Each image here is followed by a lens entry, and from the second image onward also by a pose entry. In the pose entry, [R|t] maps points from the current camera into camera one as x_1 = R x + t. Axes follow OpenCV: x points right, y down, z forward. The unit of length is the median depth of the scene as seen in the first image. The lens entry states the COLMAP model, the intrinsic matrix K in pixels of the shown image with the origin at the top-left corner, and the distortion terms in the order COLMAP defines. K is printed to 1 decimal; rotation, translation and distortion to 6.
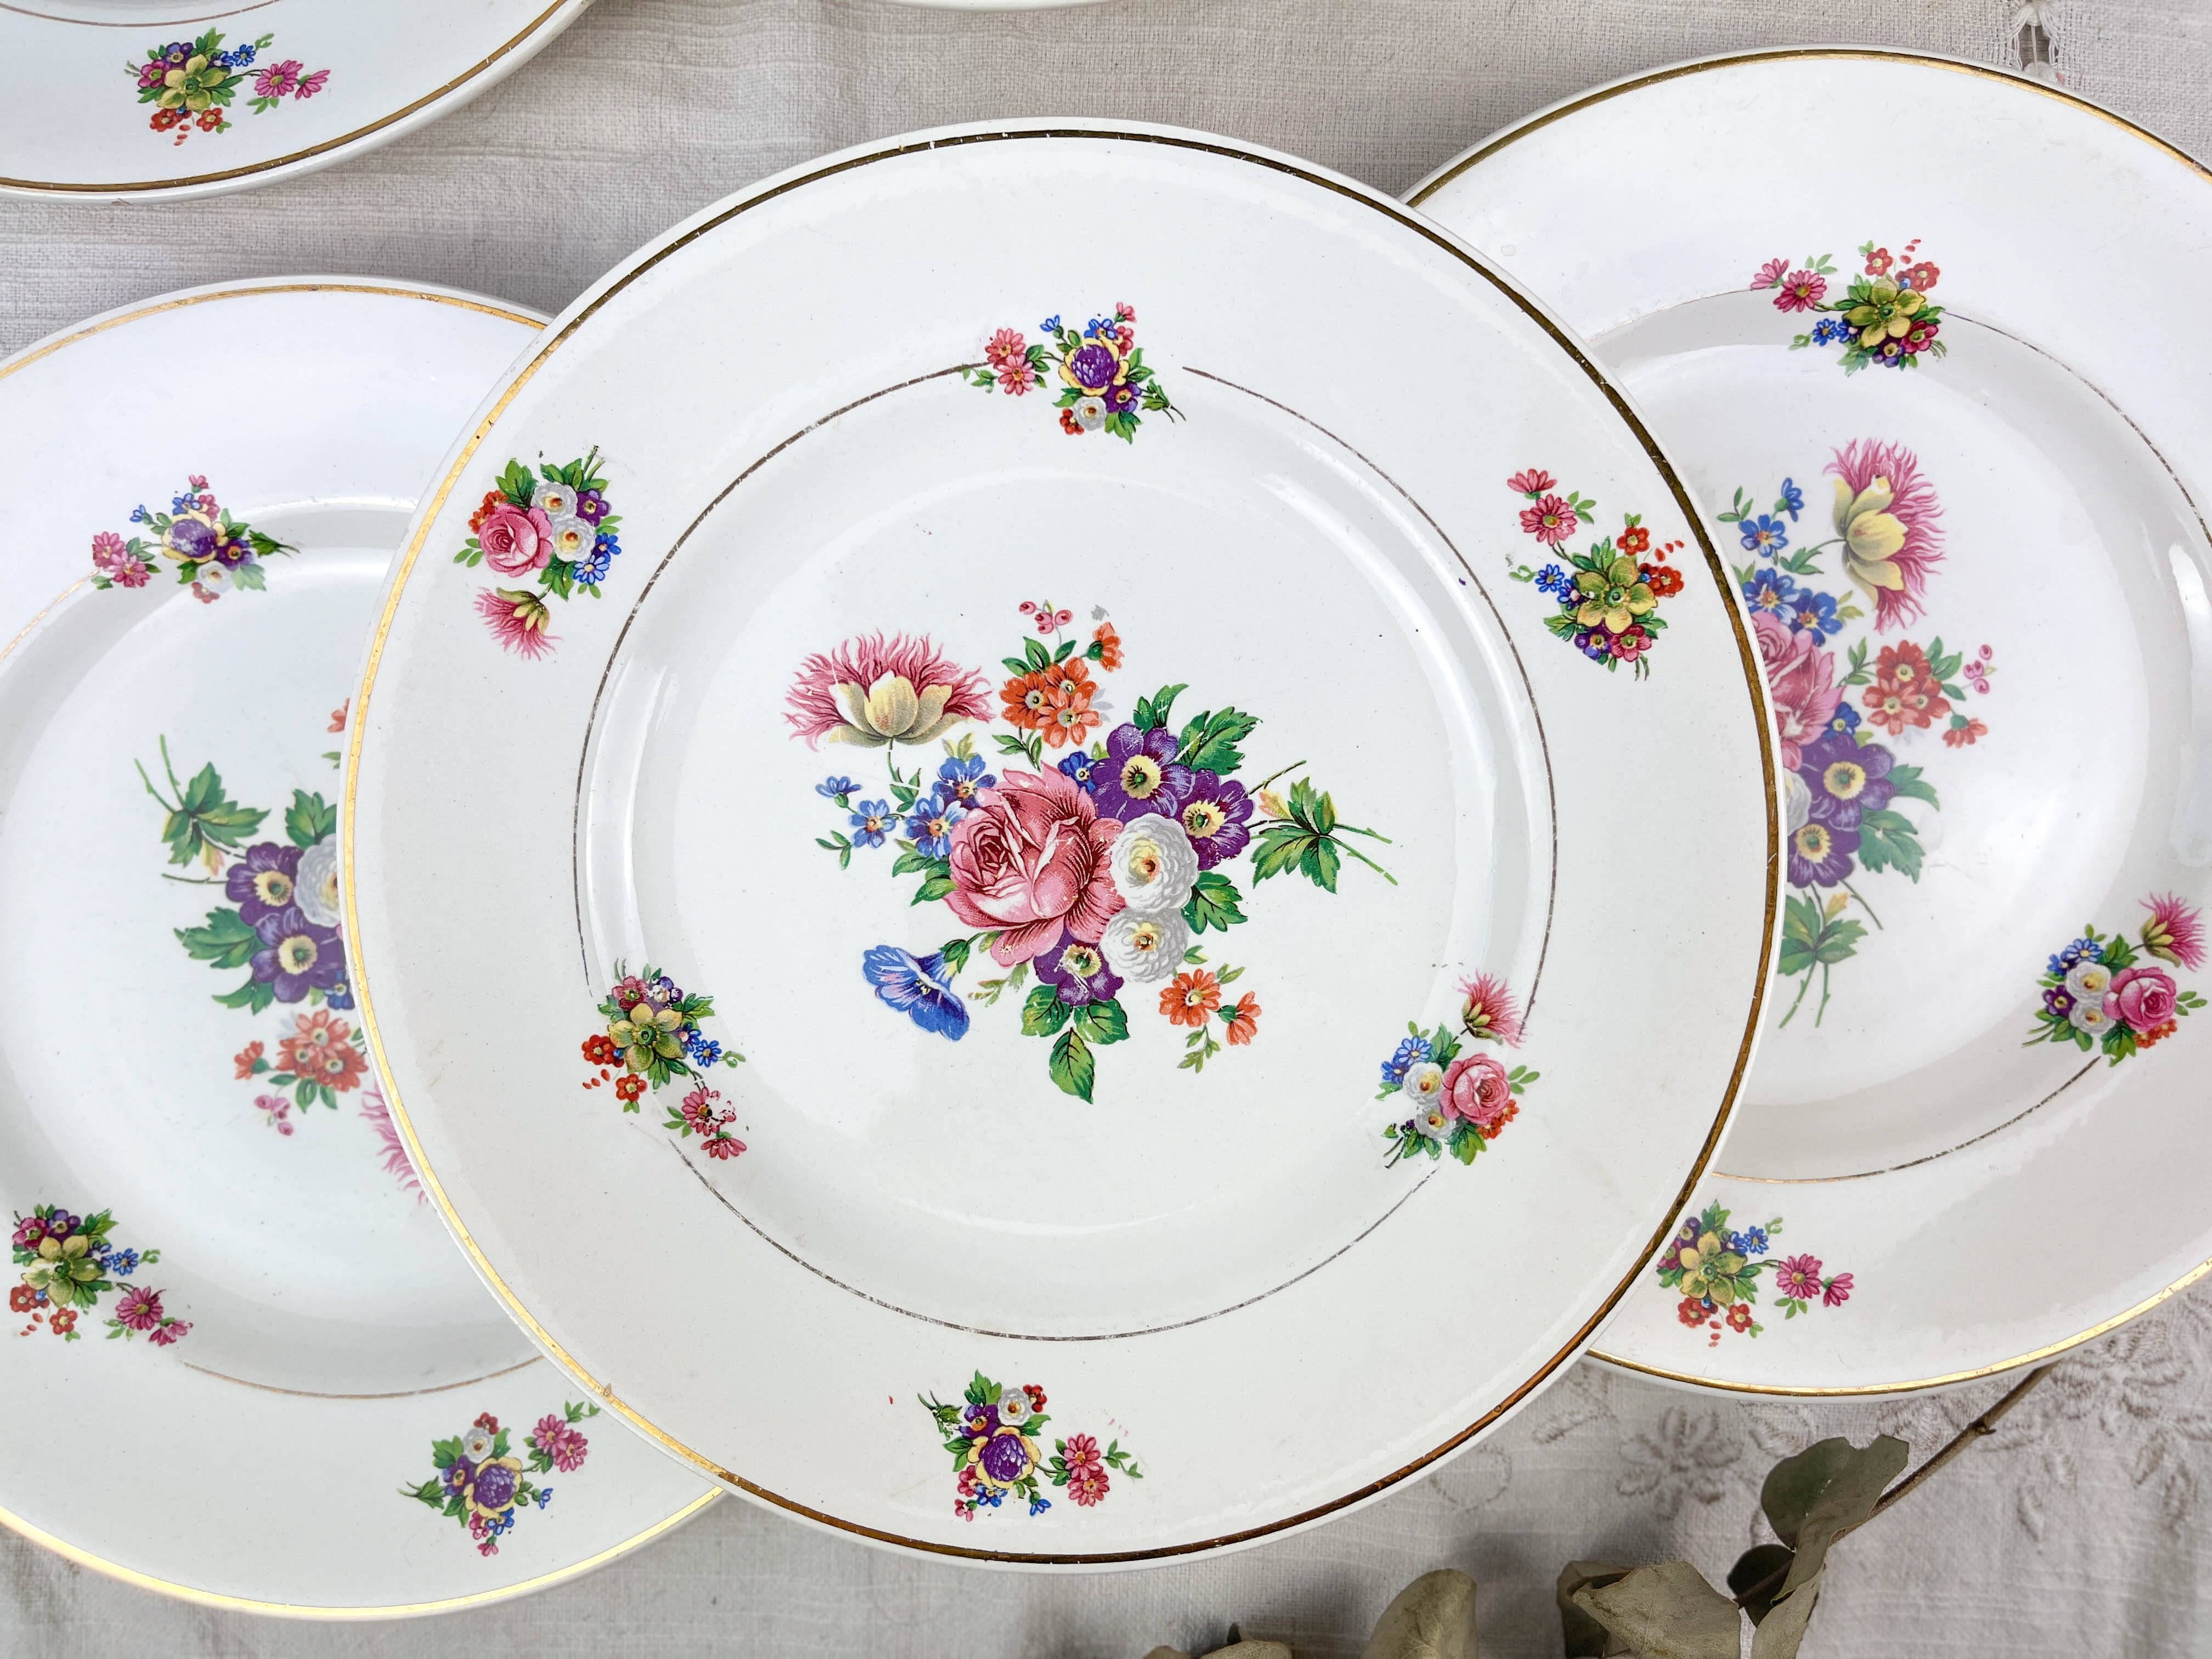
lens RADIAL K [[1606.3, 0, 1106.0], [0, 1606.3, 829.5], [0, 0, 1]] dist [0.078670, -0.120934]
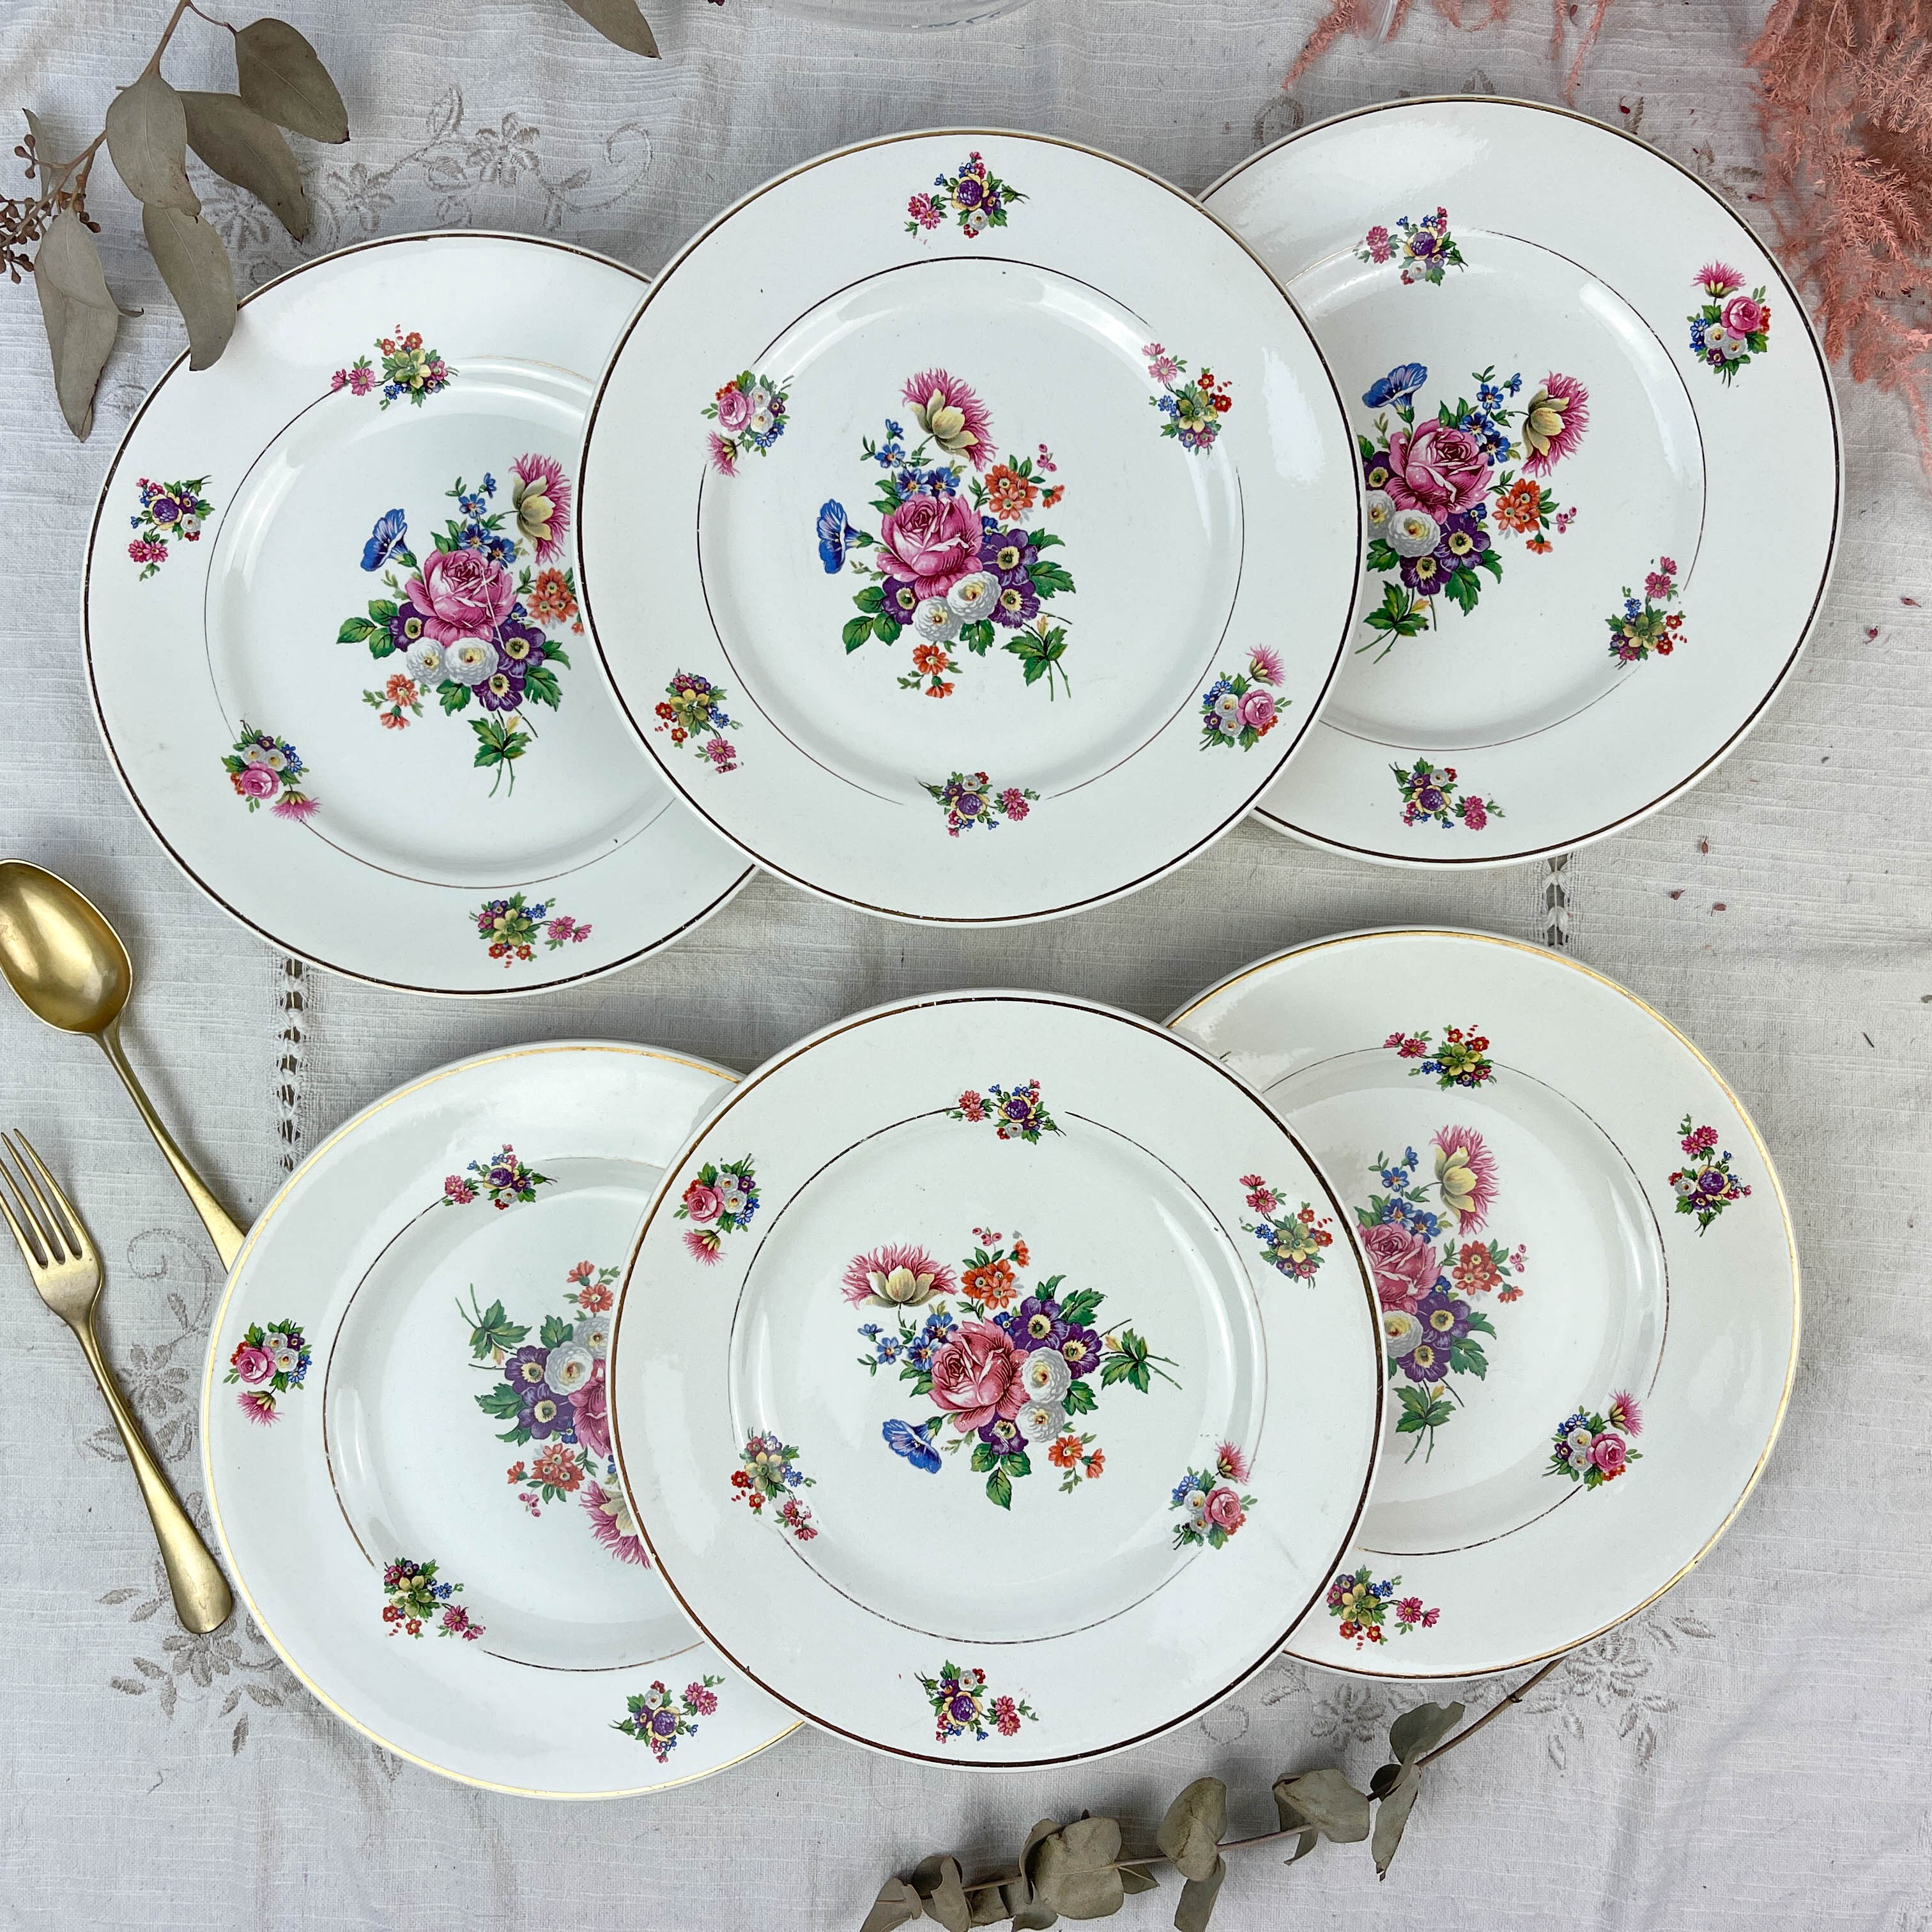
lens RADIAL K [[1931.8, 0, 926.7], [0, 1931.8, 970.6], [0, 0, 1]] dist [0.105538, -0.307003]
pose [[0.999911, 0.011334, 0.007049, -0.117079], [-0.011219, 0.999806, -0.016207, -0.372844], [-0.007231, 0.016127, 0.999844, -1.106052]]
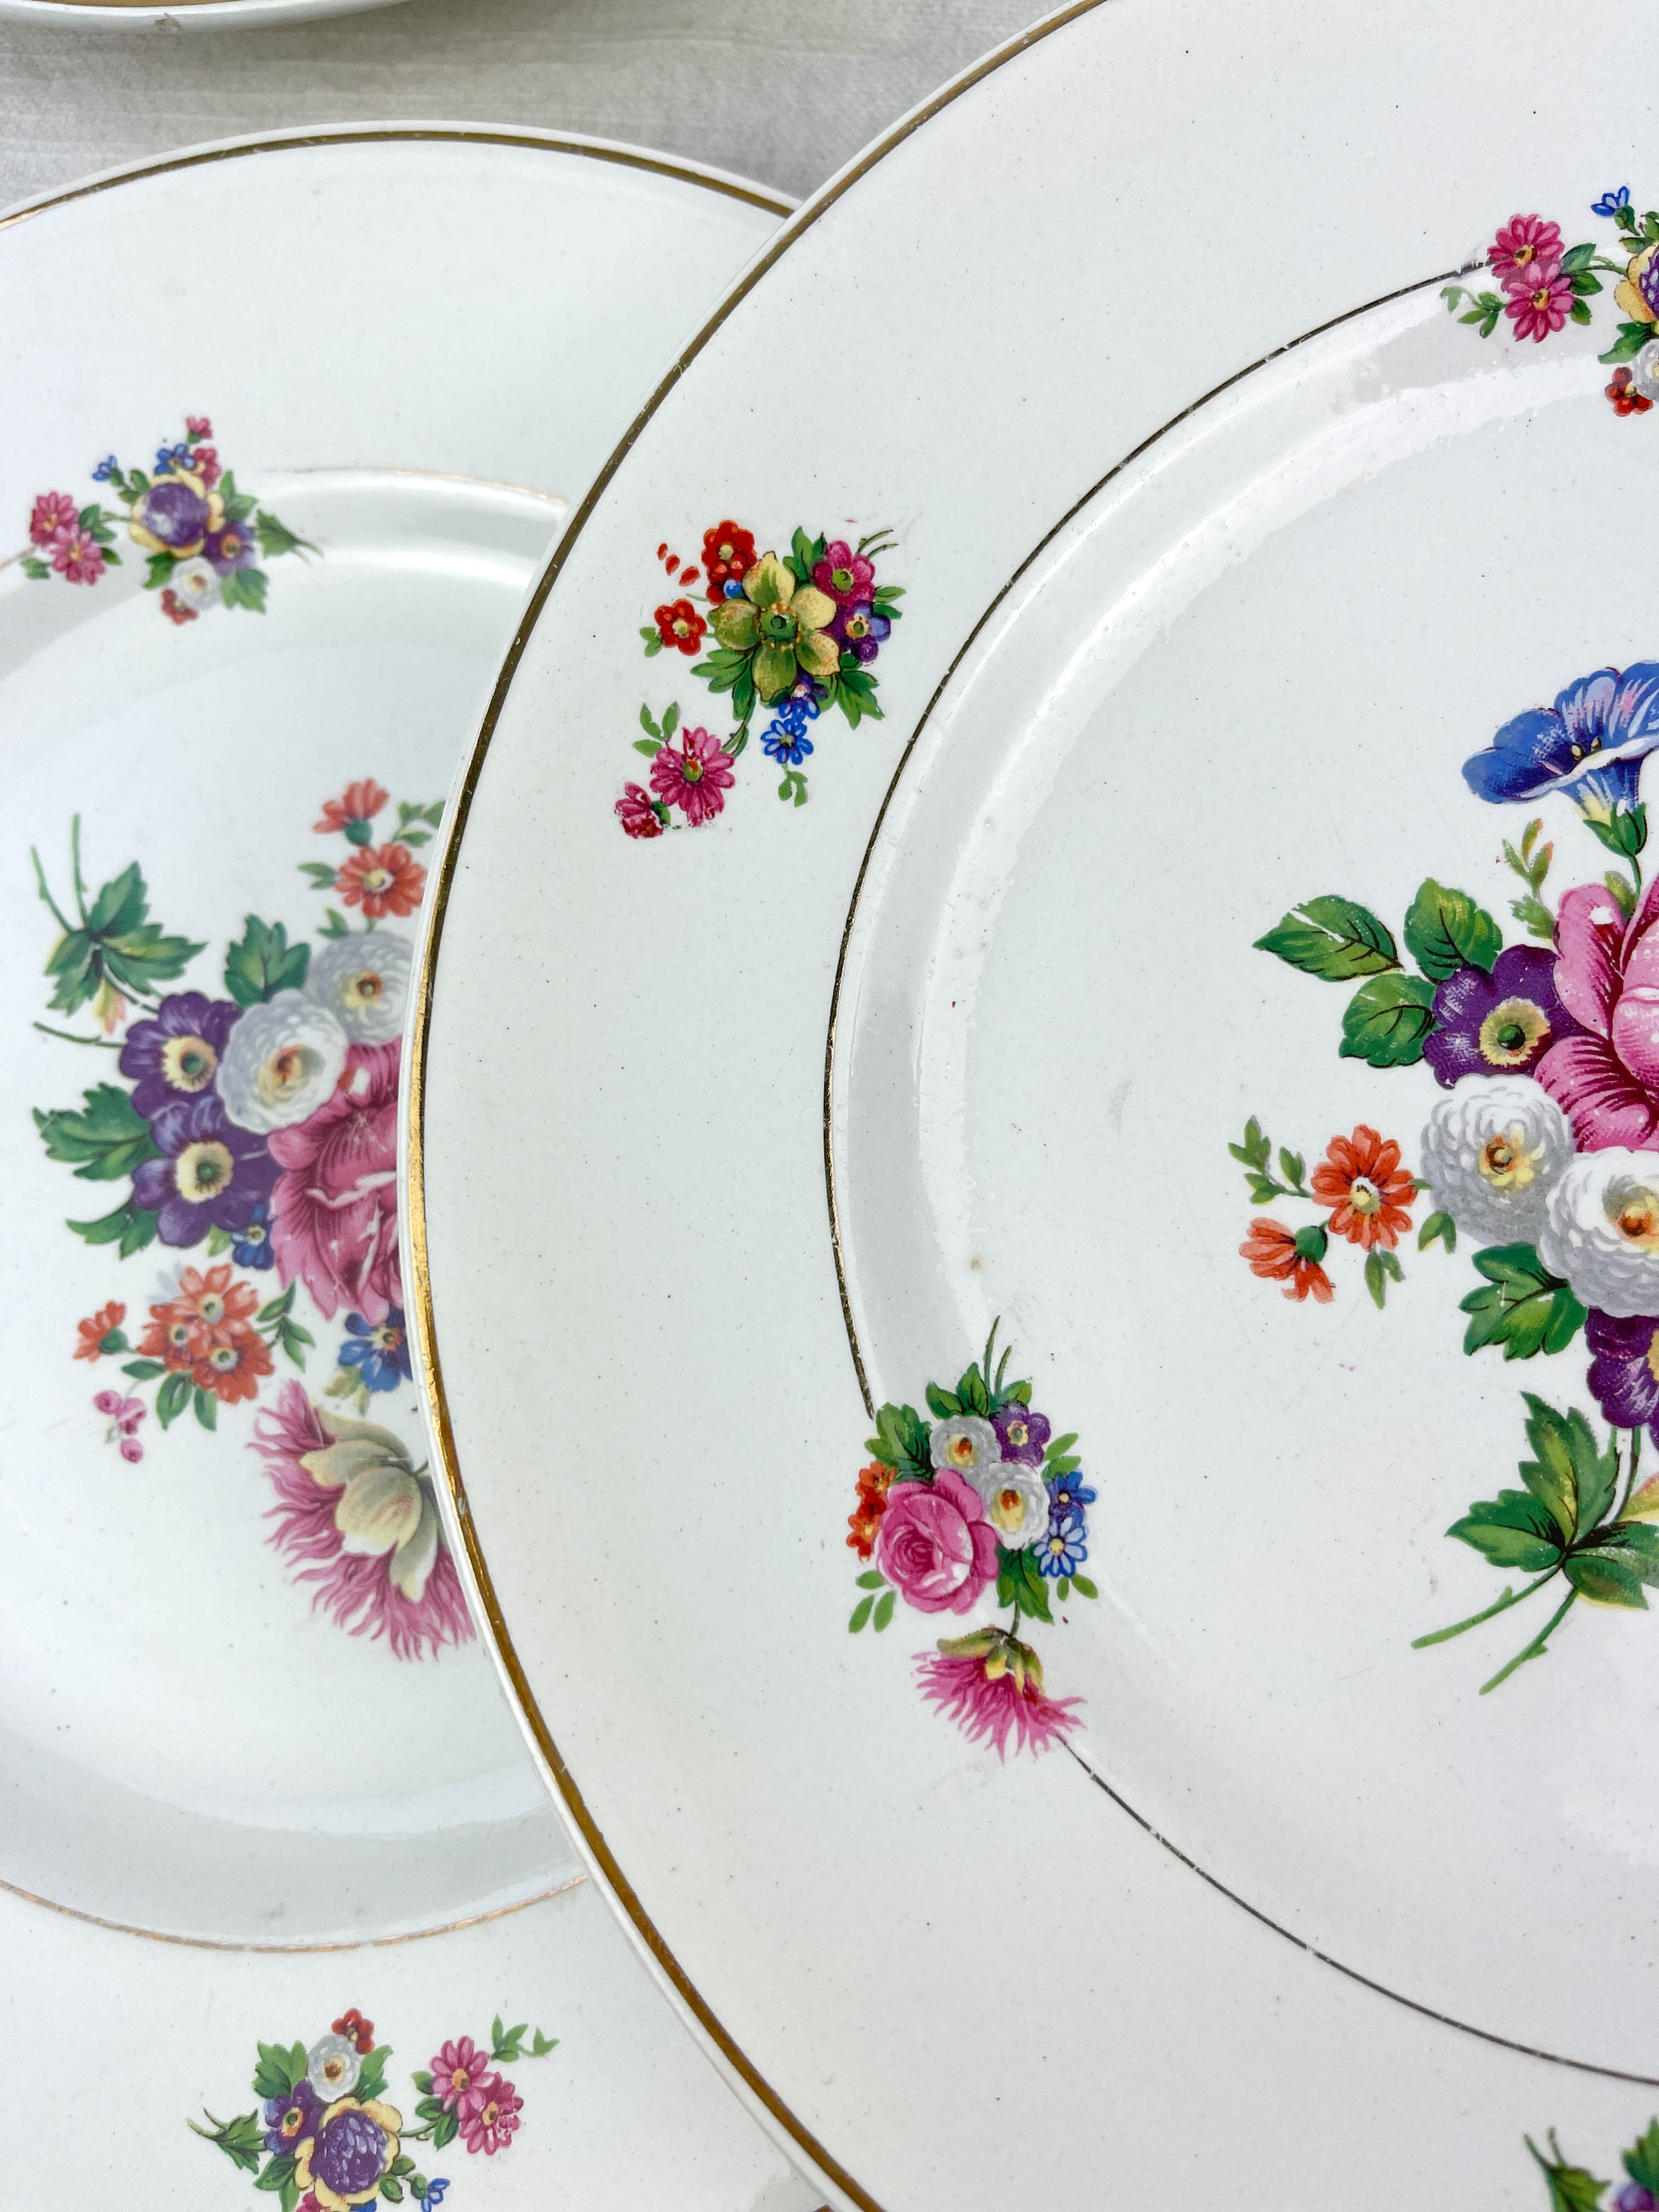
lens RADIAL K [[1775.8, 0, 812.1], [0, 1775.8, 1104.0], [0, 0, 1]] dist [0.046368, -0.107966]
pose [[0.978153, 0.106904, -0.178293, -0.154856], [-0.135874, 0.977867, -0.159104, 0.133047], [0.157338, 0.179853, 0.971029, 0.380872]]
